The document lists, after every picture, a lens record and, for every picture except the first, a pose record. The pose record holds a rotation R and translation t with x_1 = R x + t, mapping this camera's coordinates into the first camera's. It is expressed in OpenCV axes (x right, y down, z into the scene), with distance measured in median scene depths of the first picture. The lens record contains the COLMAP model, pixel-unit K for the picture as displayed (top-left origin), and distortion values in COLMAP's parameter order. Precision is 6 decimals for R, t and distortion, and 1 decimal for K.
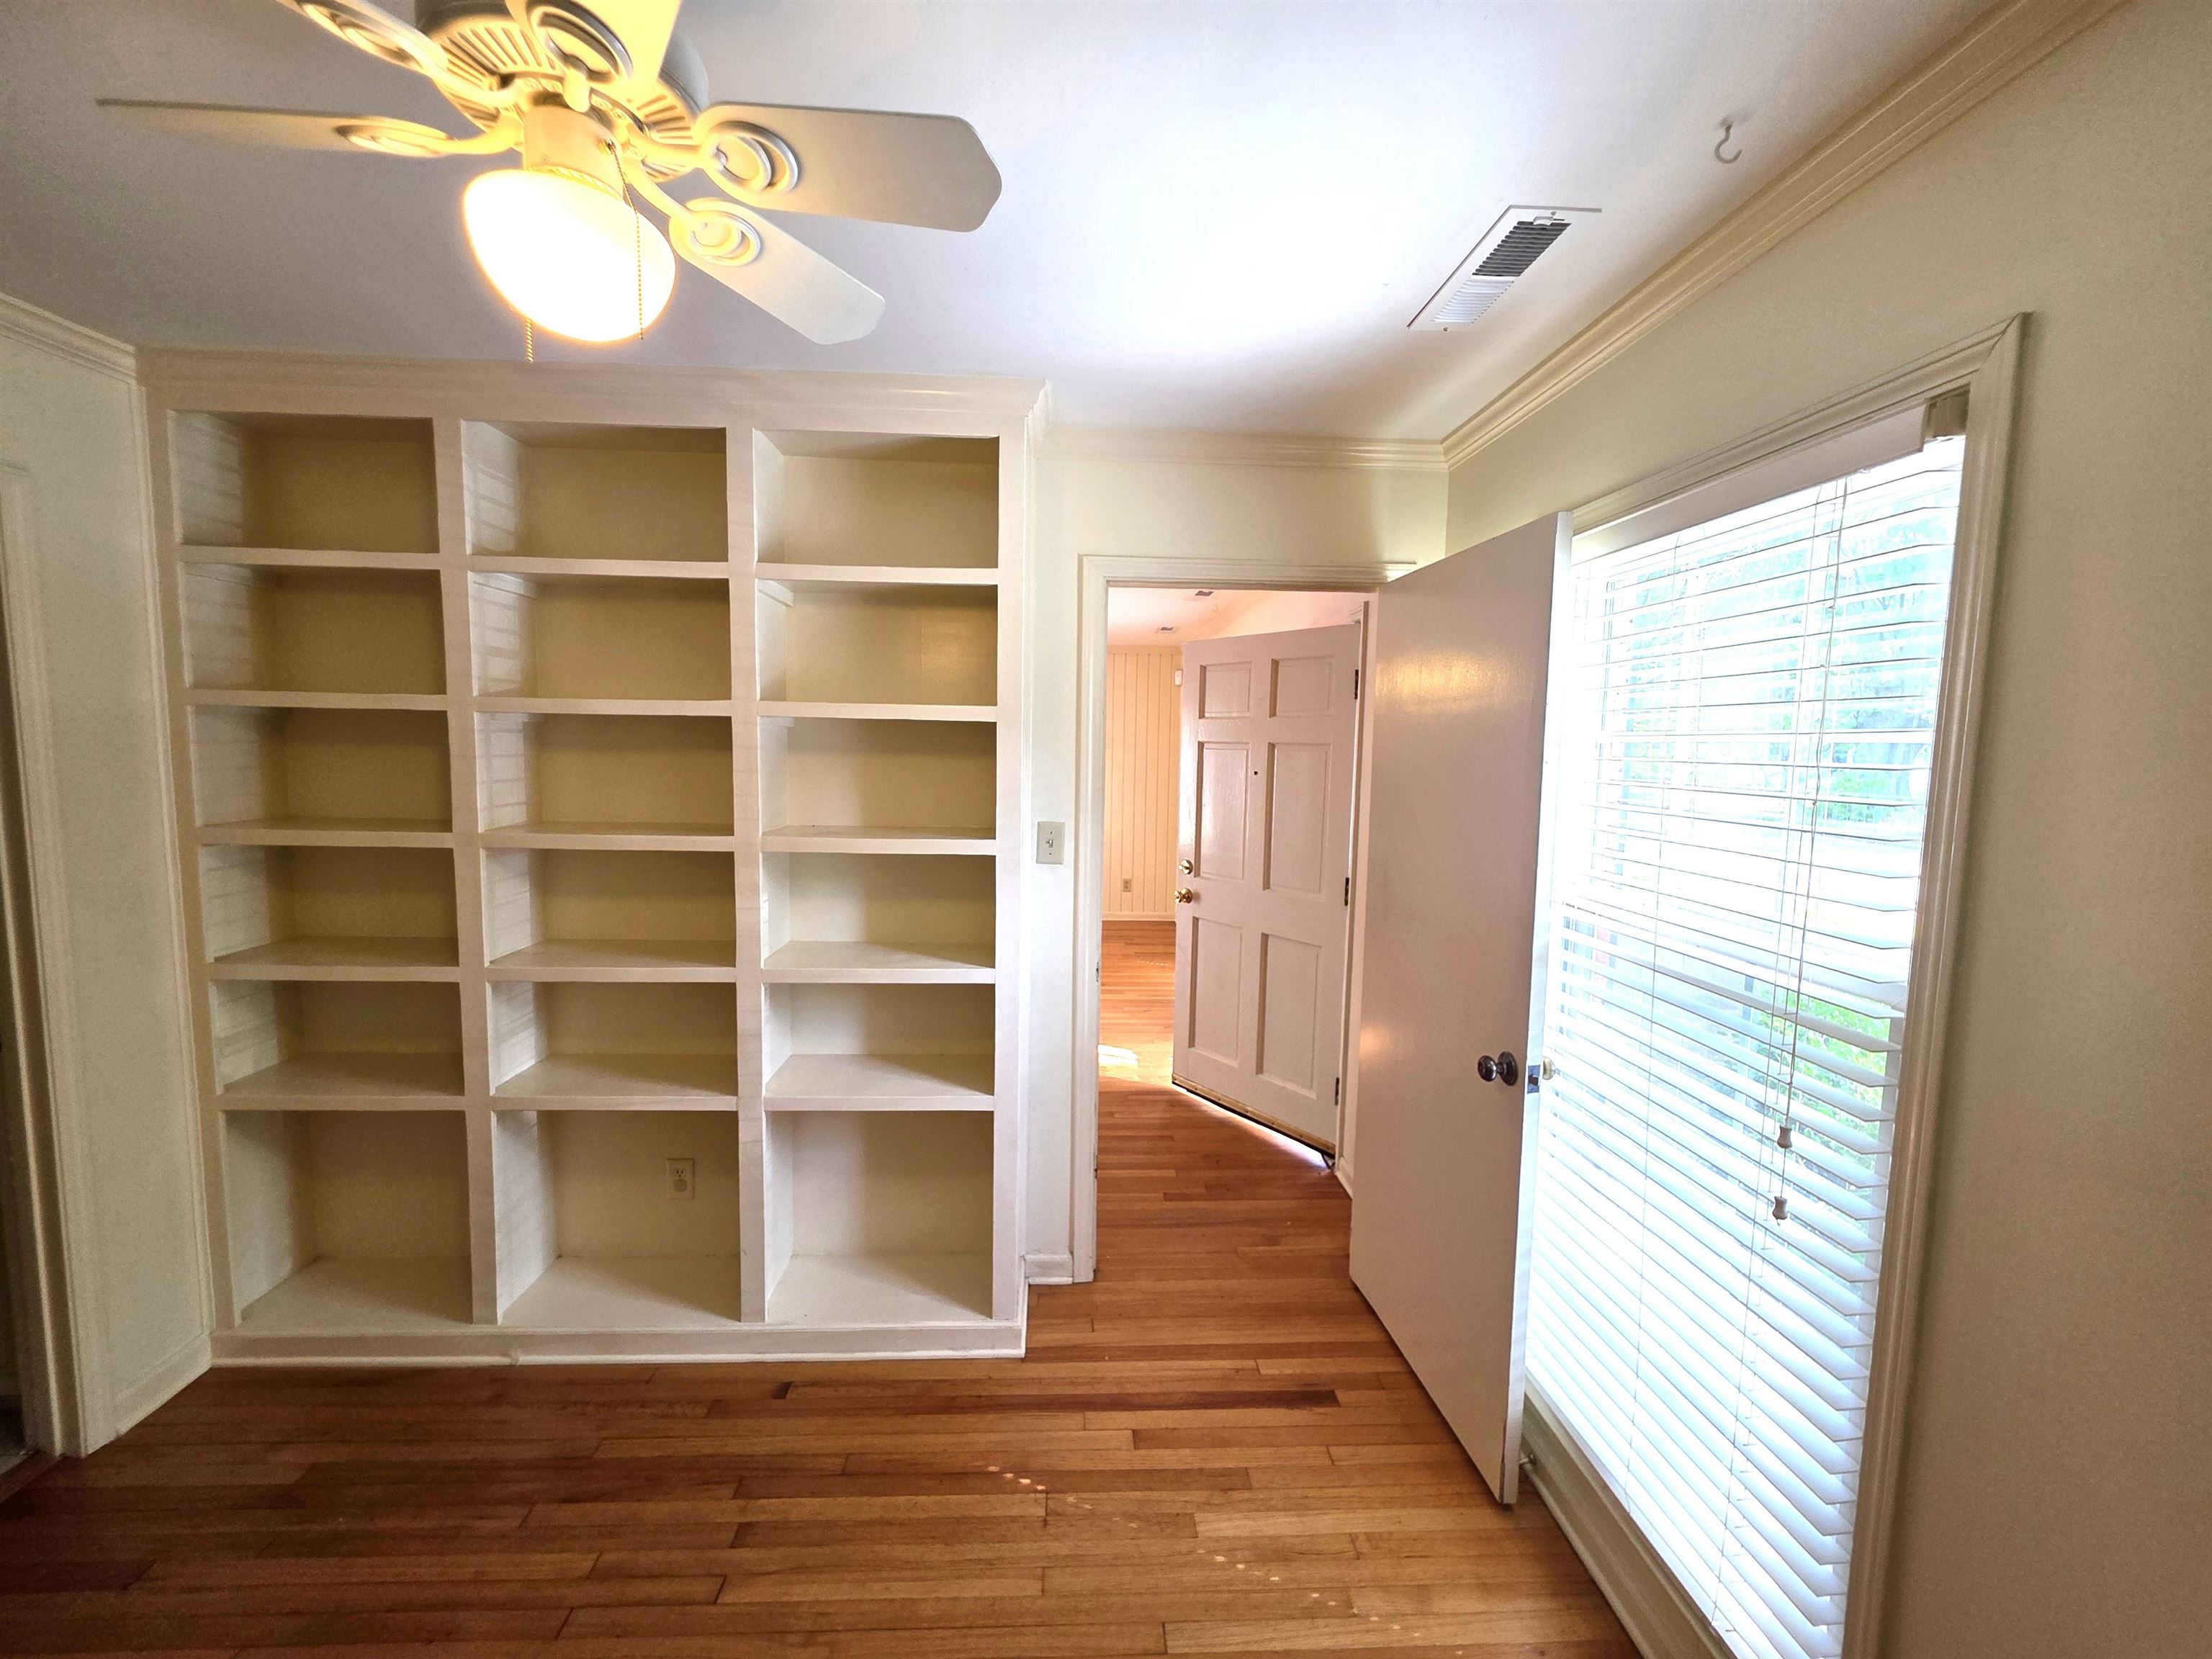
lens RADIAL K [[881.5, 0, 1097.6], [0, 881.5, 826.1], [0, 0, 1]] dist [0.002148, -0.001055]
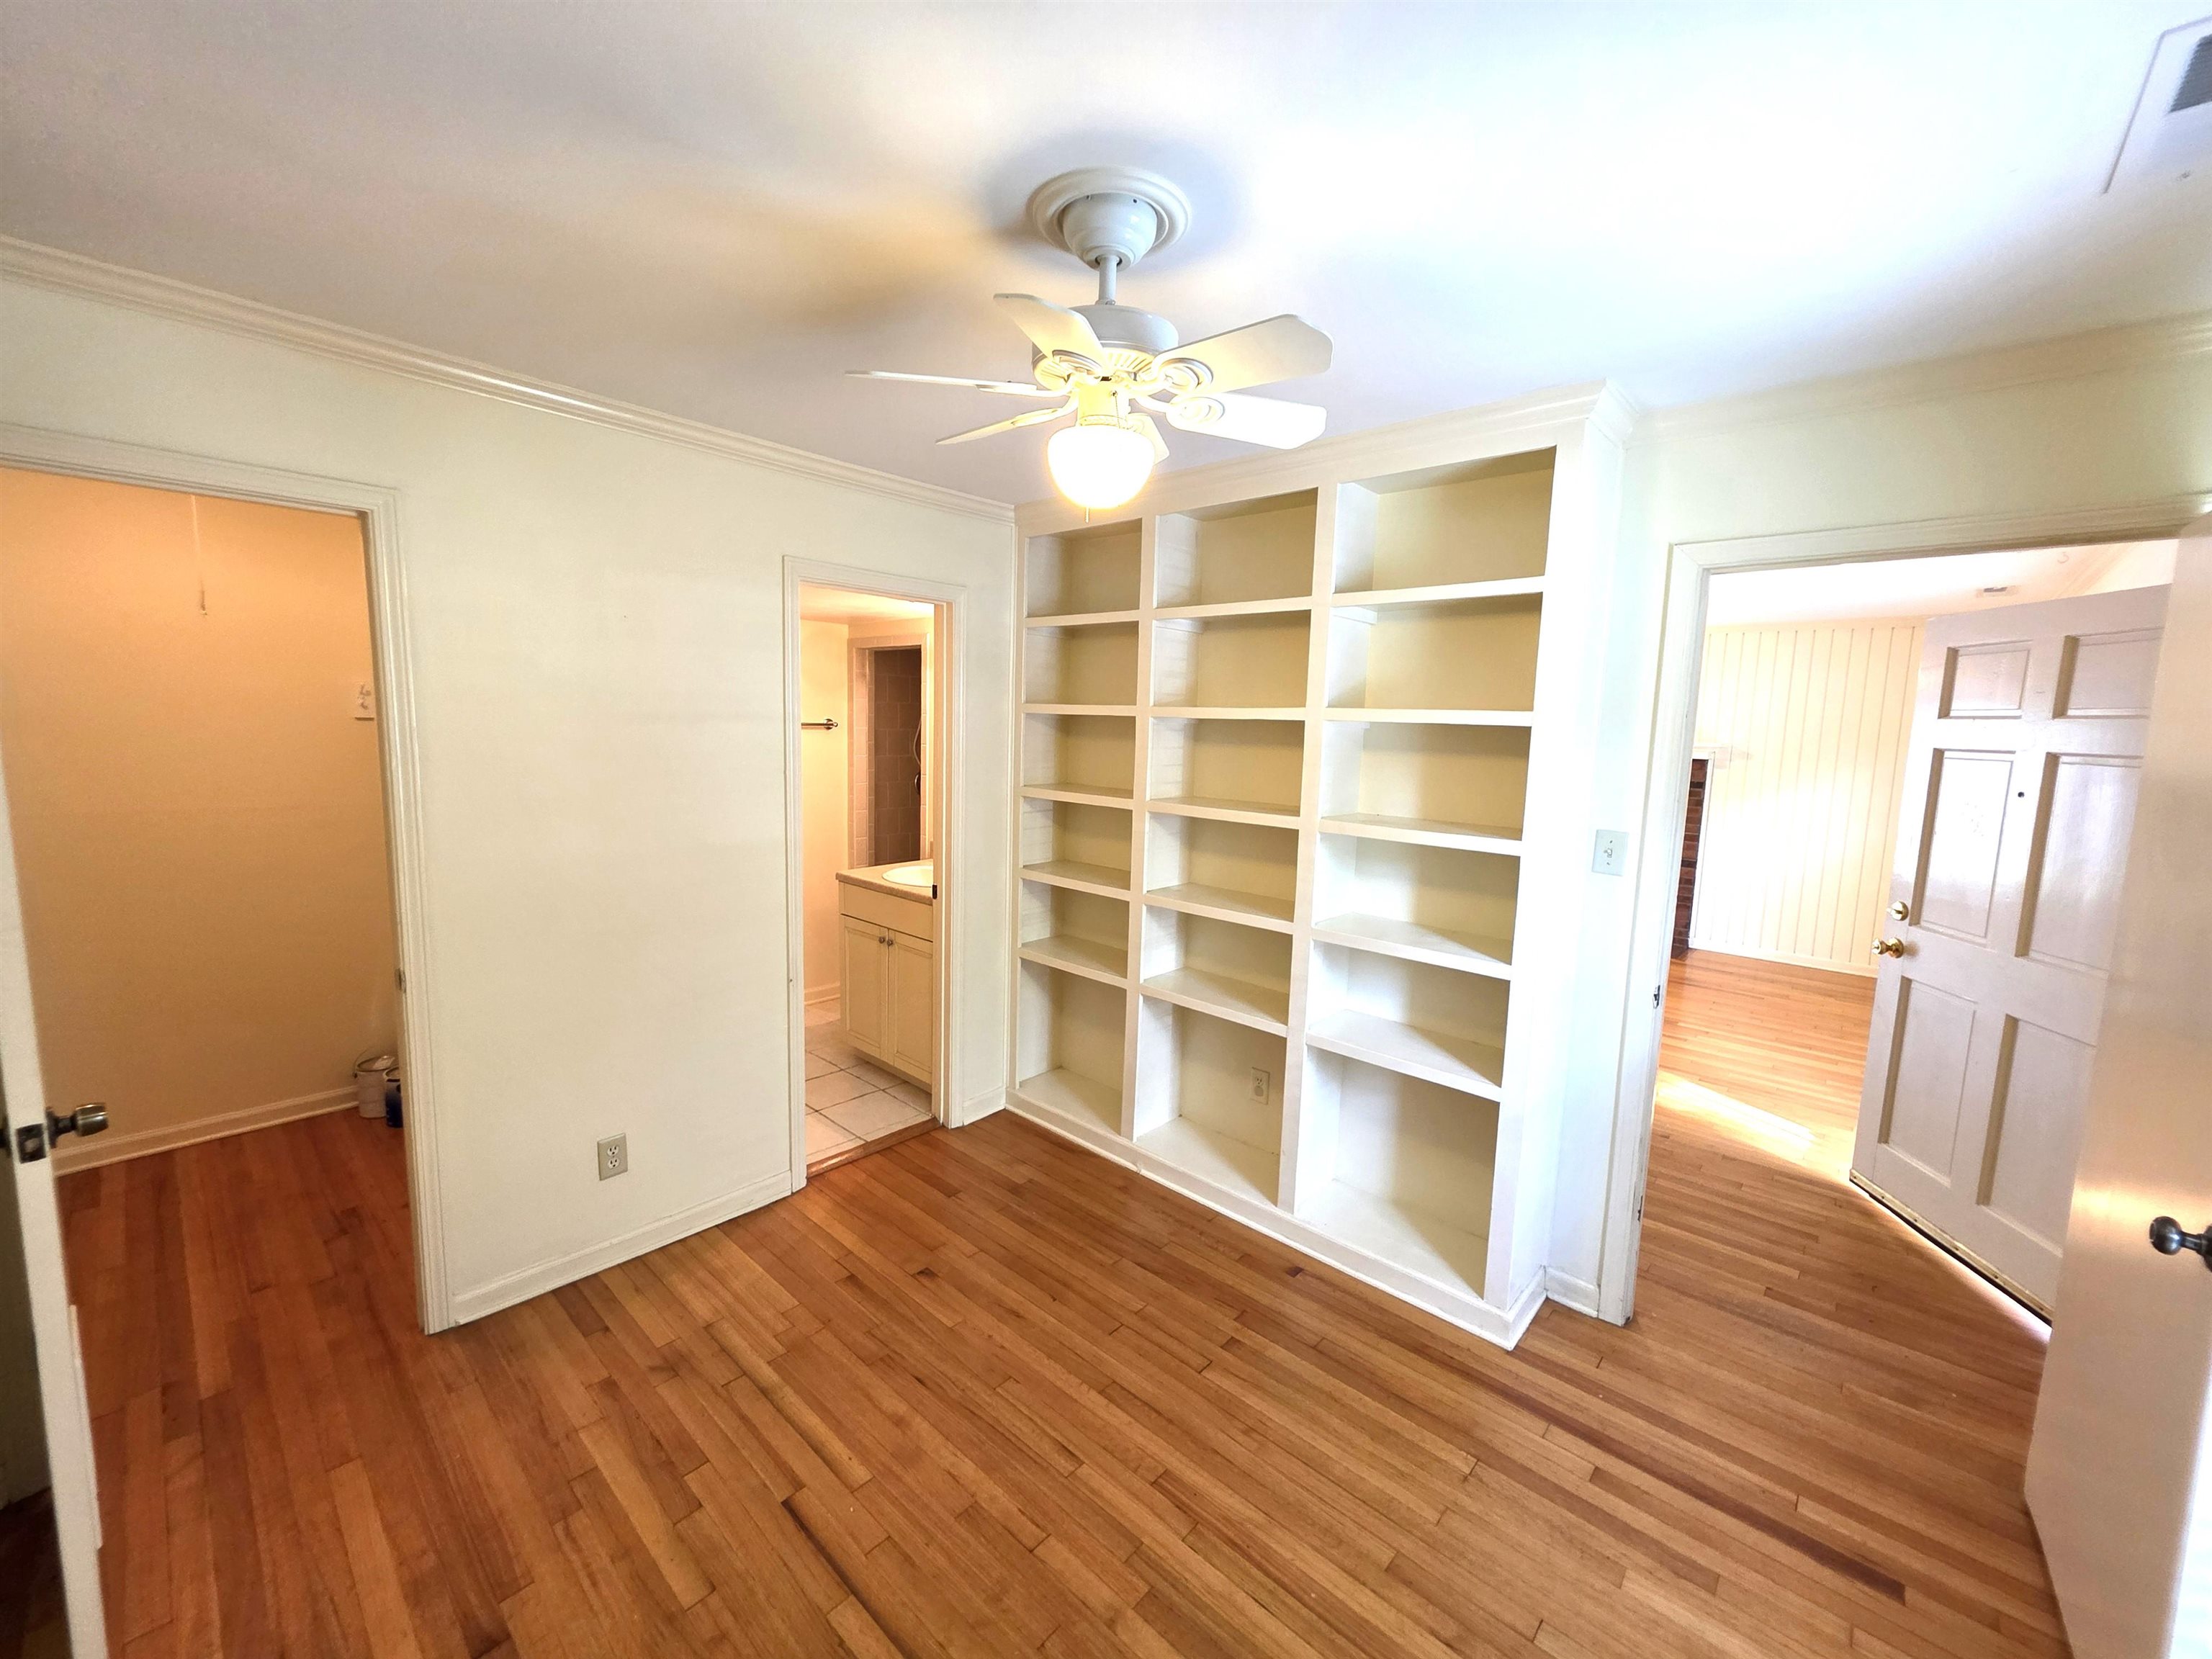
lens RADIAL K [[881.5, 0, 1101.5], [0, 881.5, 827.4], [0, 0, 1]] dist [0.002148, -0.001055]
pose [[0.705197, 0.087531, -0.703587, 0.255810], [-0.081098, 0.995795, 0.042599, -0.004346], [0.704358, 0.027019, 0.709331, -0.072858]]
